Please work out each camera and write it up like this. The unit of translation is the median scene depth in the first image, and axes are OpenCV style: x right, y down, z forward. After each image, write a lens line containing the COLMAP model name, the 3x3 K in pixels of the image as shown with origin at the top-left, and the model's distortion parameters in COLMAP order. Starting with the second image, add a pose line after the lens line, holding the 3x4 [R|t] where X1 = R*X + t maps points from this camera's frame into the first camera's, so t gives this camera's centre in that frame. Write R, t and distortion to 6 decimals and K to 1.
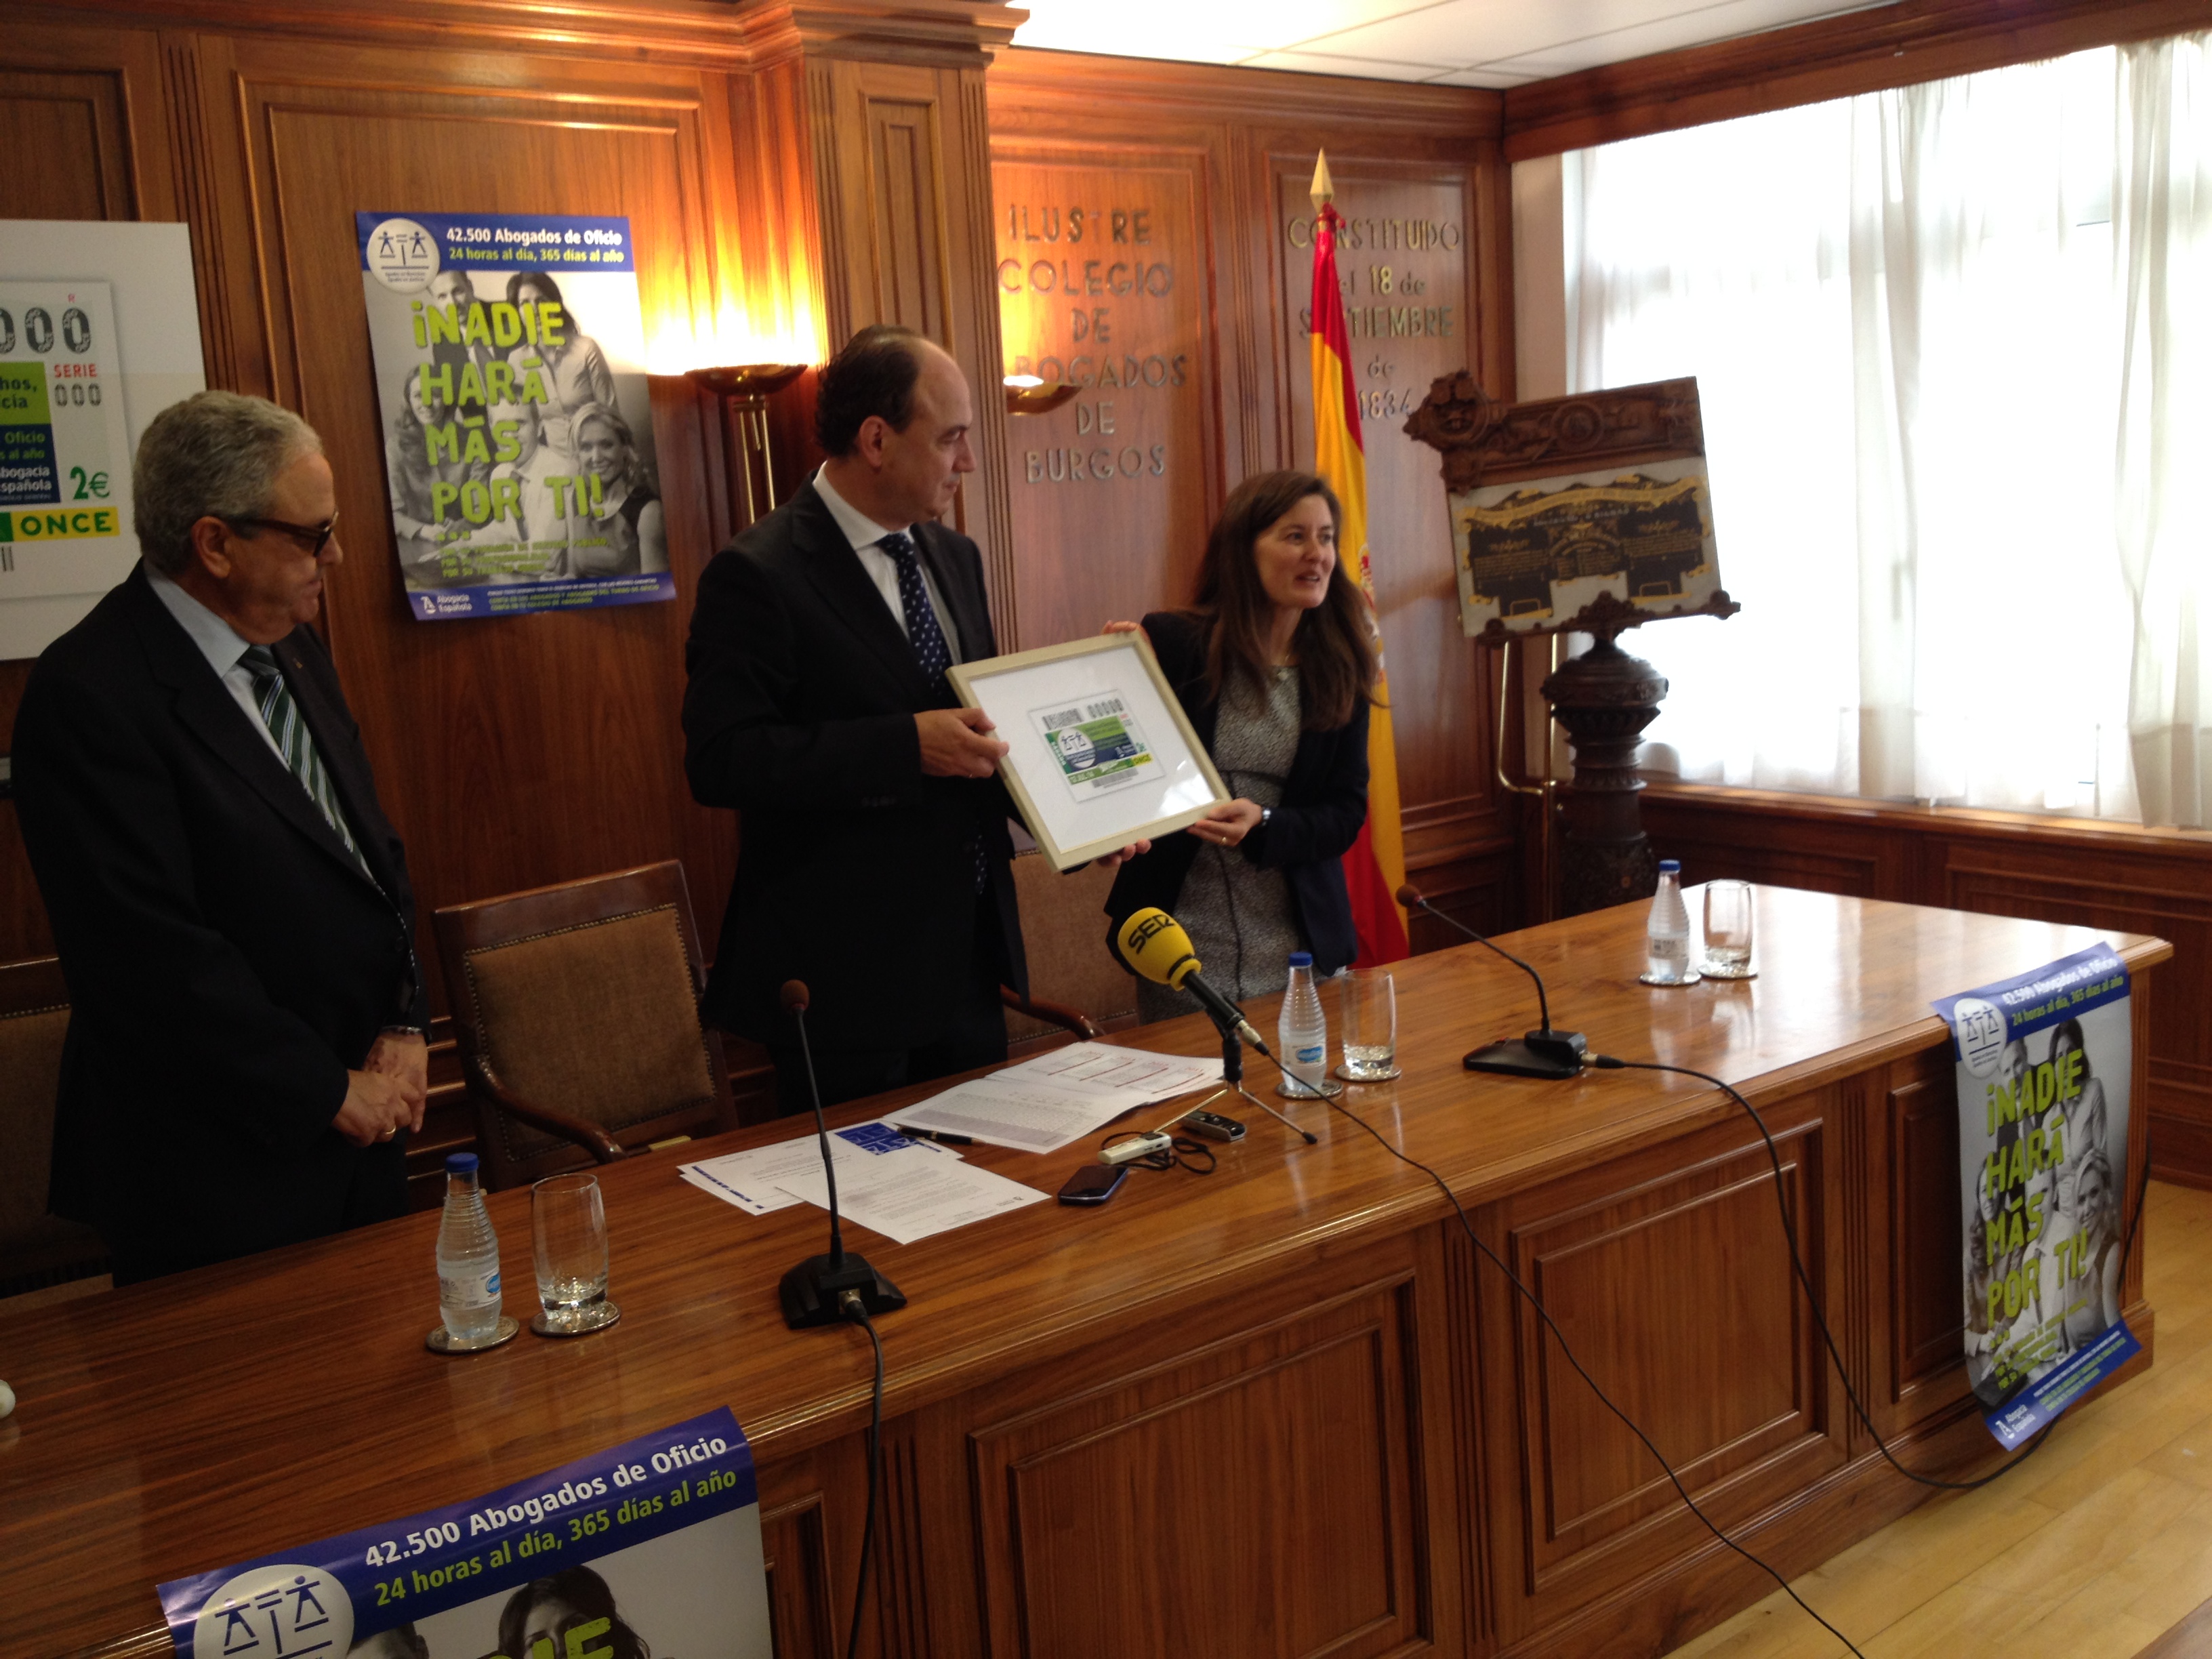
lens RADIAL K [[2086.8, 0, 1115.3], [0, 2086.8, 820.3], [0, 0, 1]] dist [0.199955, -0.502167]
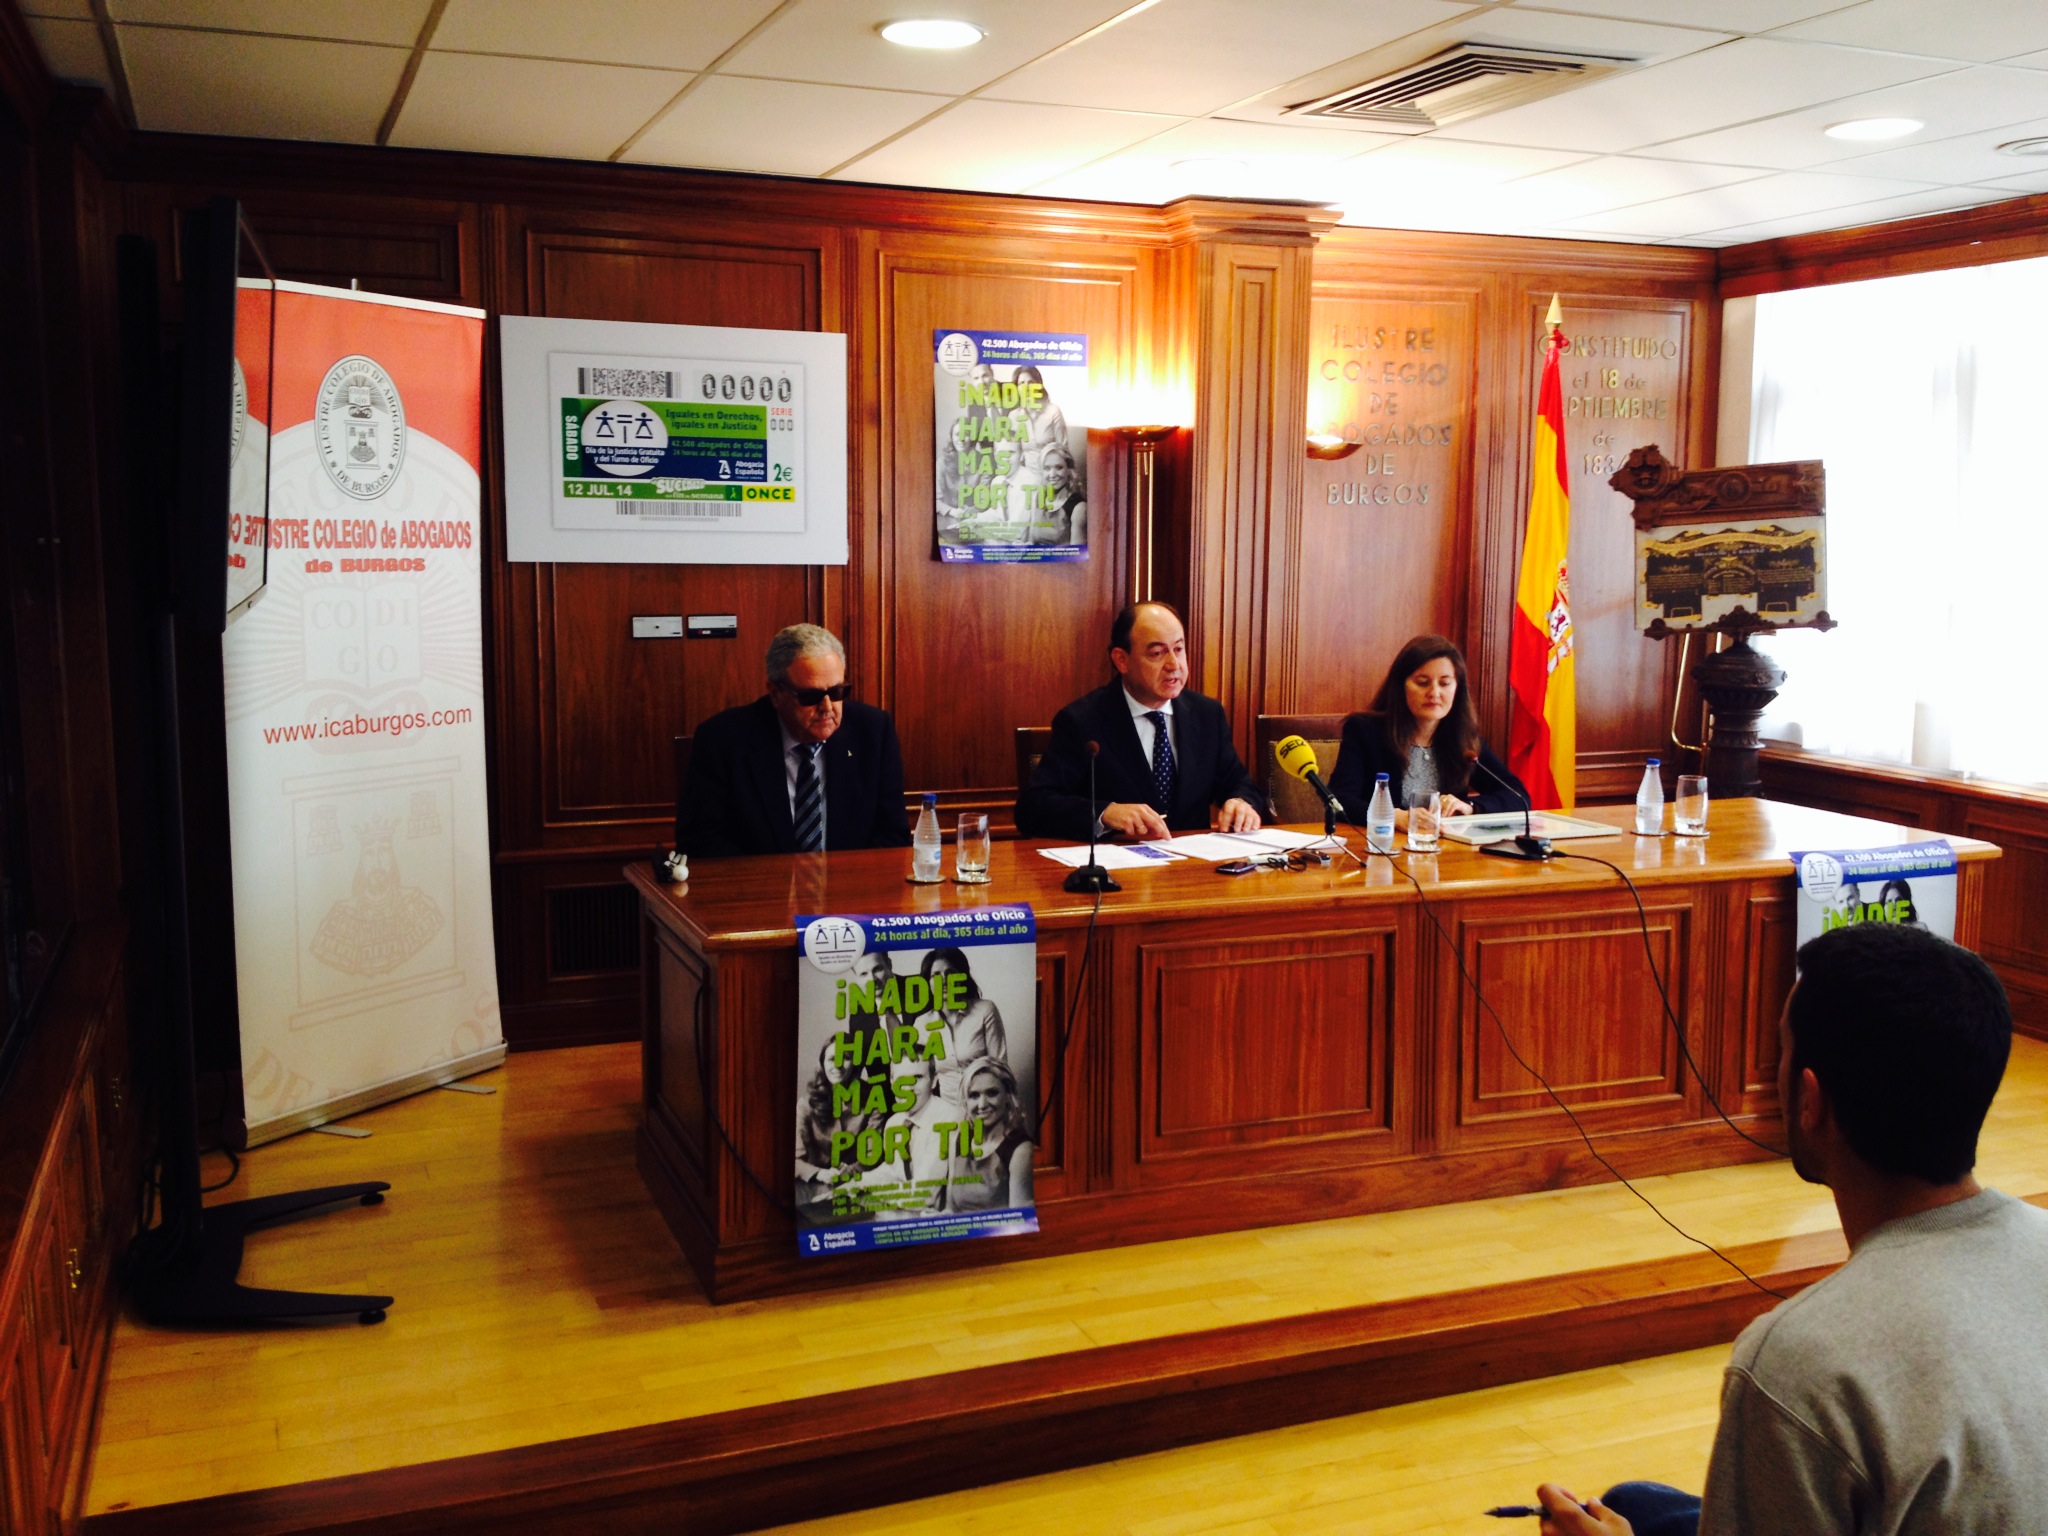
lens RADIAL K [[1932.1, 0, 1032.6], [0, 1932.1, 759.5], [0, 0, 1]] dist [0.199955, -0.502167]
pose [[0.958027, 0.099105, -0.269004, 0.175608], [-0.106227, 0.994269, -0.012012, 0.073865], [0.266272, 0.040083, 0.963064, -0.479313]]
